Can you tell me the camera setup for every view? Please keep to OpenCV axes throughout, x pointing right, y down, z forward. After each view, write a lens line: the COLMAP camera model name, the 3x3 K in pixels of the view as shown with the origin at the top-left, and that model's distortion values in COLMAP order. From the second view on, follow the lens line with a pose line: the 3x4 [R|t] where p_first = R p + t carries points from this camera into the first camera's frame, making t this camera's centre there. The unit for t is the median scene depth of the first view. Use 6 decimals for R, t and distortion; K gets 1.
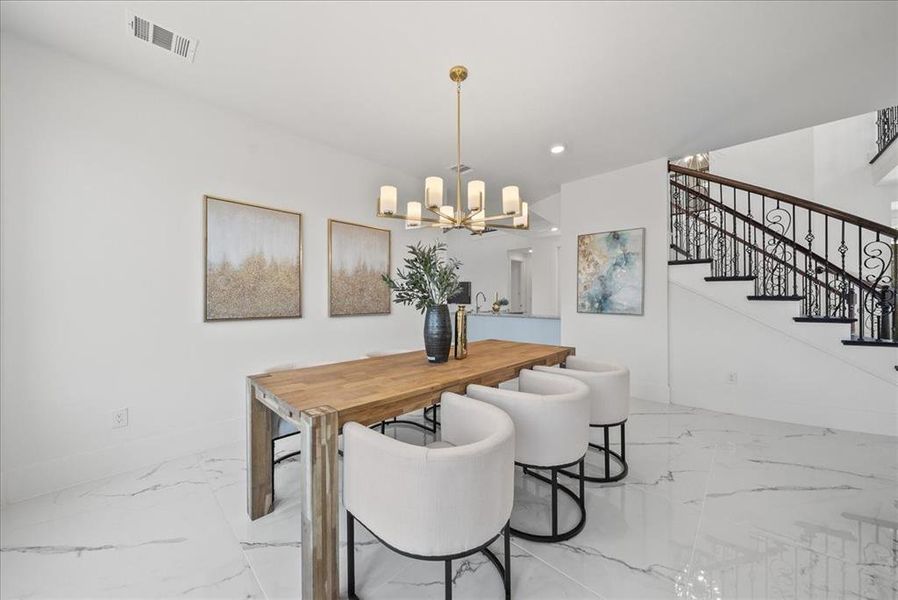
lens RADIAL K [[317.9, 0, 449.0], [0, 317.9, 300.0], [0, 0, 1]] dist [-0.006255, -0.000177]
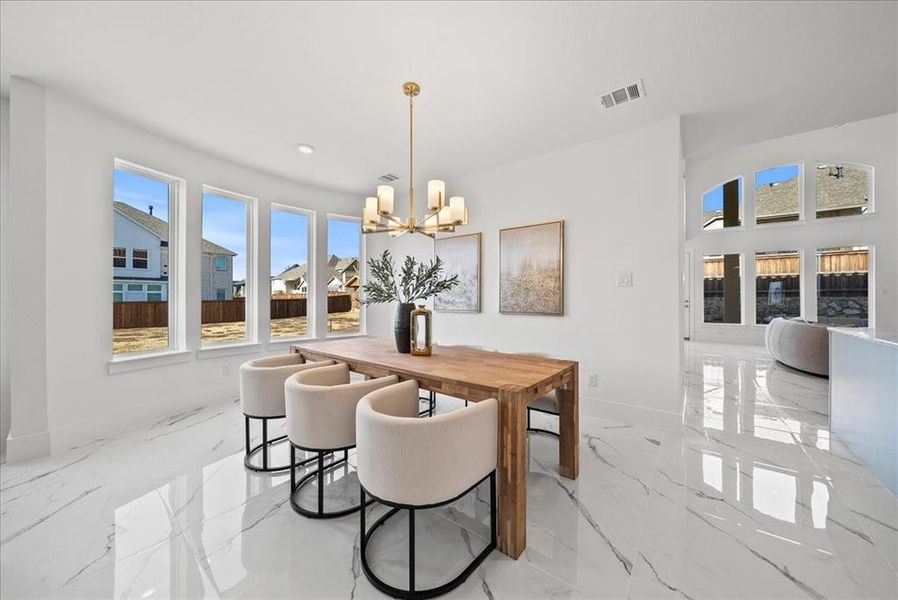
lens RADIAL K [[317.9, 0, 449.0], [0, 317.9, 300.0], [0, 0, 1]] dist [-0.006255, -0.000177]
pose [[0.100775, 0.010084, -0.994858, 0.772420], [-0.002279, 0.999948, 0.009905, -0.007073], [0.994907, 0.001269, 0.100793, 0.699498]]
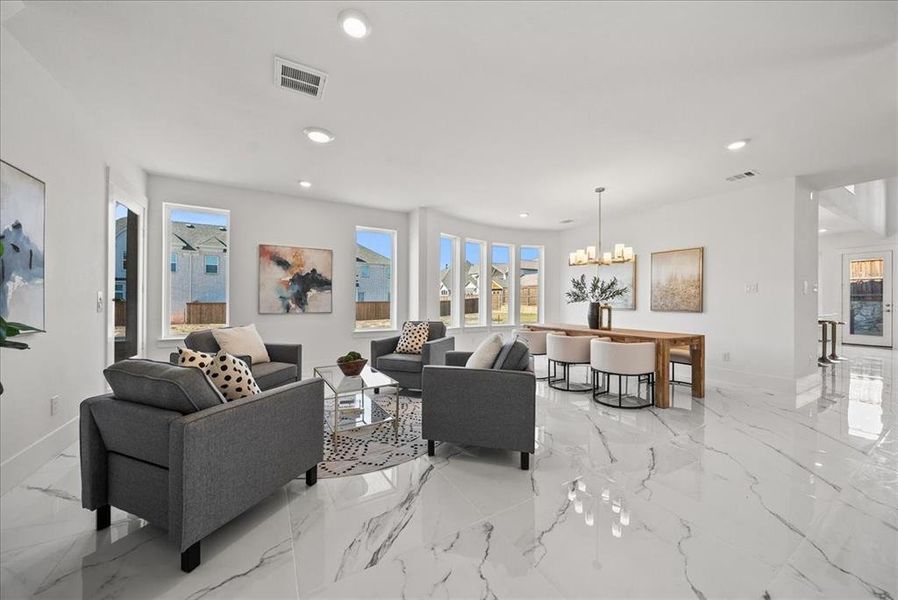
lens RADIAL K [[317.9, 0, 449.0], [0, 317.9, 300.0], [0, 0, 1]] dist [-0.006255, -0.000177]
pose [[-0.282544, 0.002463, -0.959251, 1.563703], [-0.005356, 0.999977, 0.004145, -0.005055], [0.959239, 0.006309, -0.282524, 0.444513]]
